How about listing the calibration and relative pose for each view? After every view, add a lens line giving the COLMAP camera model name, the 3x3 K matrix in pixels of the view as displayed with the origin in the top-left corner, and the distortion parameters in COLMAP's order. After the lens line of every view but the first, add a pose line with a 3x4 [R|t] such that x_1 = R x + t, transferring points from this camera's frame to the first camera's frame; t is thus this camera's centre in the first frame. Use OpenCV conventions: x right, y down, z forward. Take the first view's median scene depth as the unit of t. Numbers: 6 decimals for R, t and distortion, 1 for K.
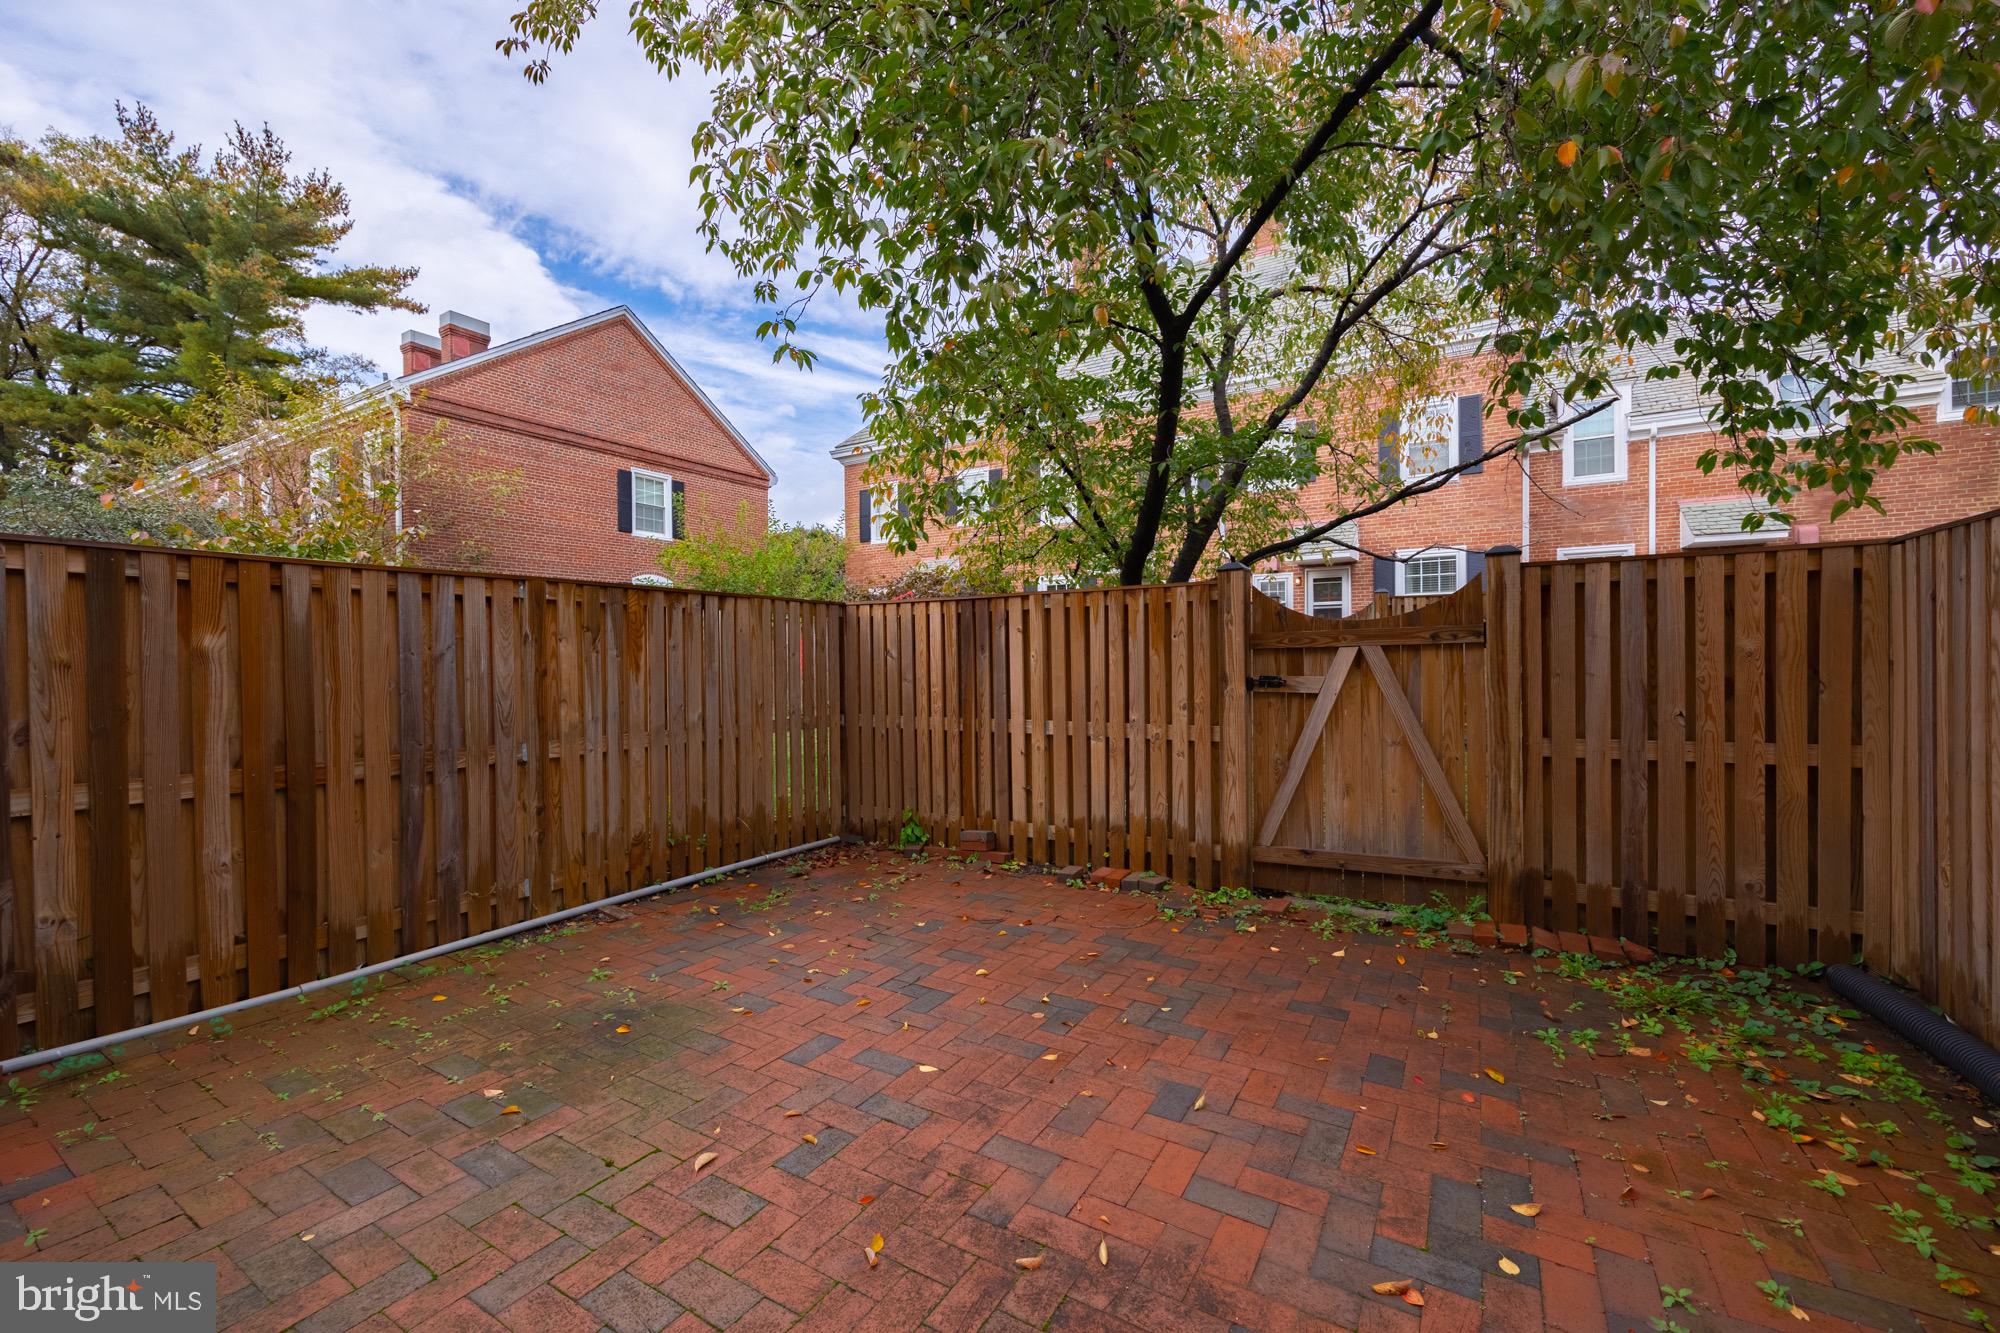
lens RADIAL K [[799.4, 0, 992.5], [0, 799.4, 666.2], [0, 0, 1]] dist [-0.002837, -0.000265]
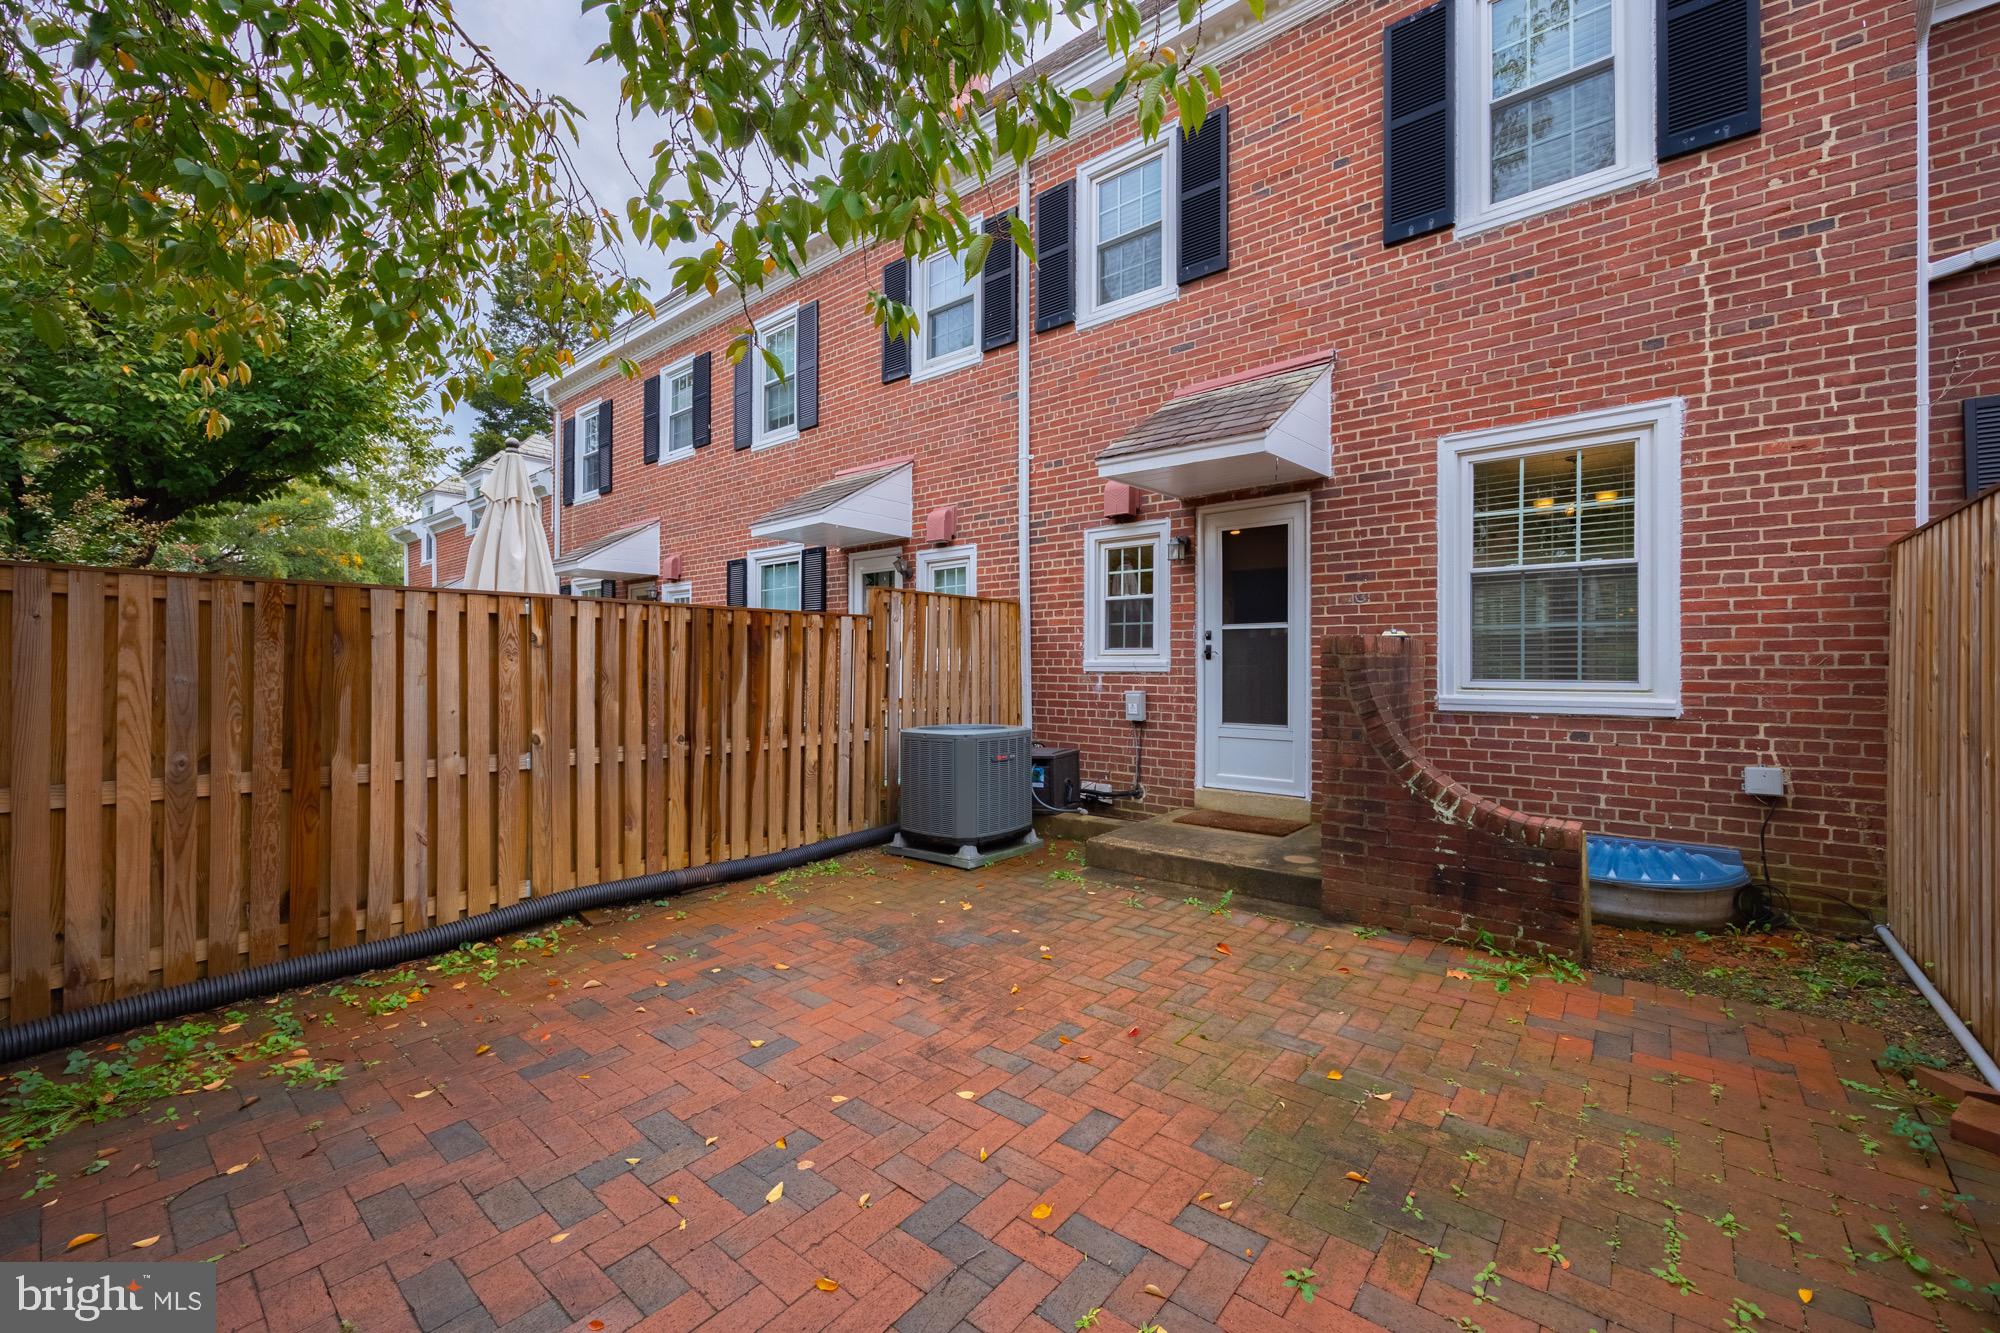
lens RADIAL K [[799.4, 0, 994.0], [0, 799.4, 667.2], [0, 0, 1]] dist [-0.002837, -0.000265]
pose [[-0.988016, 0.010636, 0.153982, -0.172261], [0.011158, 0.999935, 0.002528, -0.018666], [-0.153945, 0.004216, -0.988070, 1.239679]]
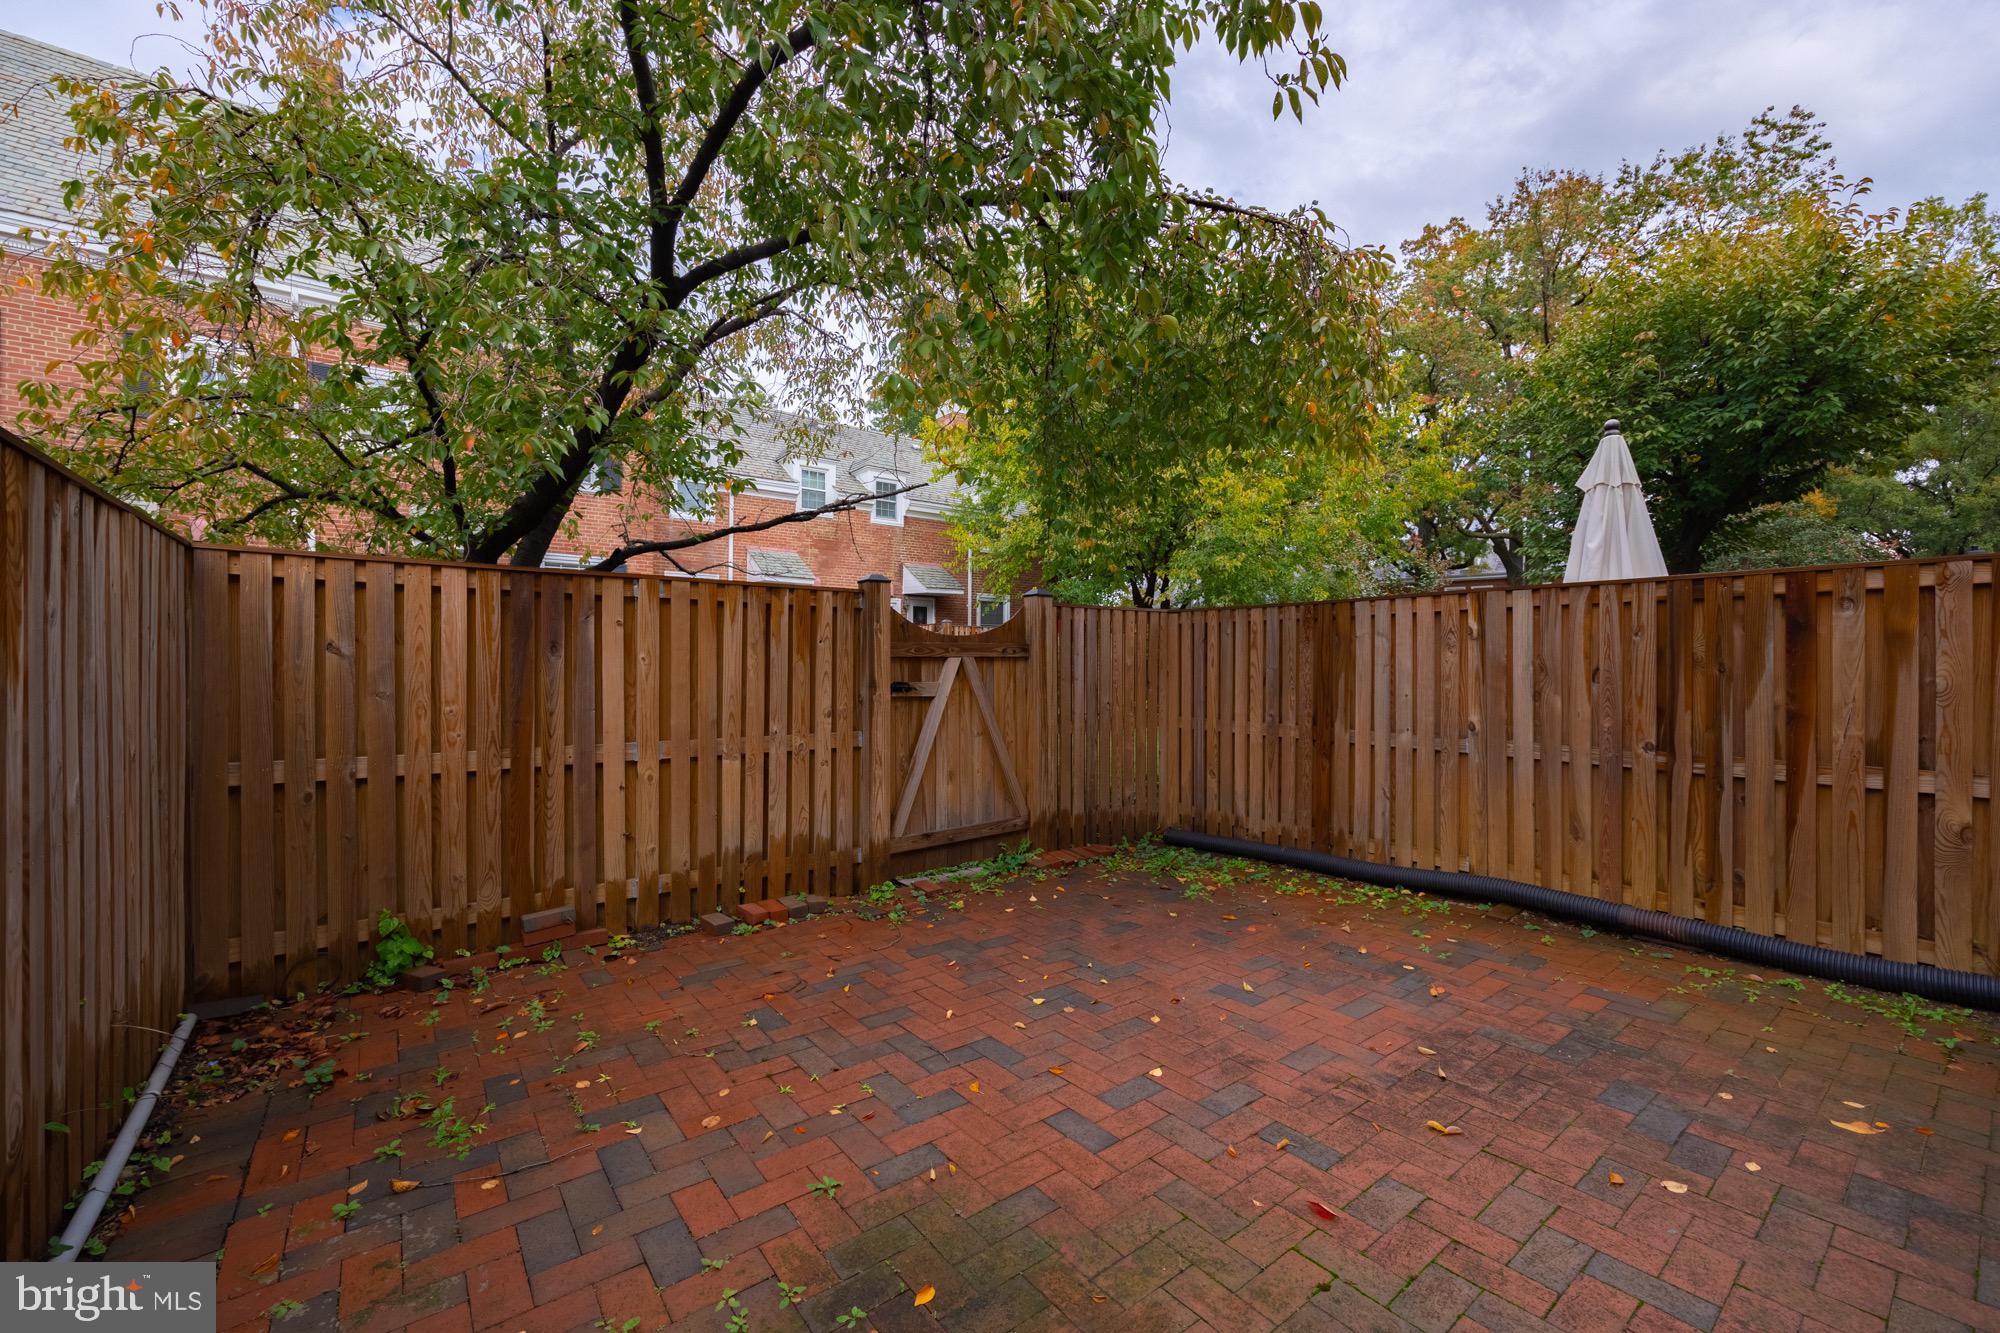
lens RADIAL K [[799.4, 0, 1008.1], [0, 799.4, 670.1], [0, 0, 1]] dist [-0.002837, -0.000265]
pose [[0.359055, 0.008991, 0.933273, -0.683266], [-0.003293, 0.999960, -0.008366, 0.005224], [-0.933310, -0.000070, 0.359070, 0.511217]]
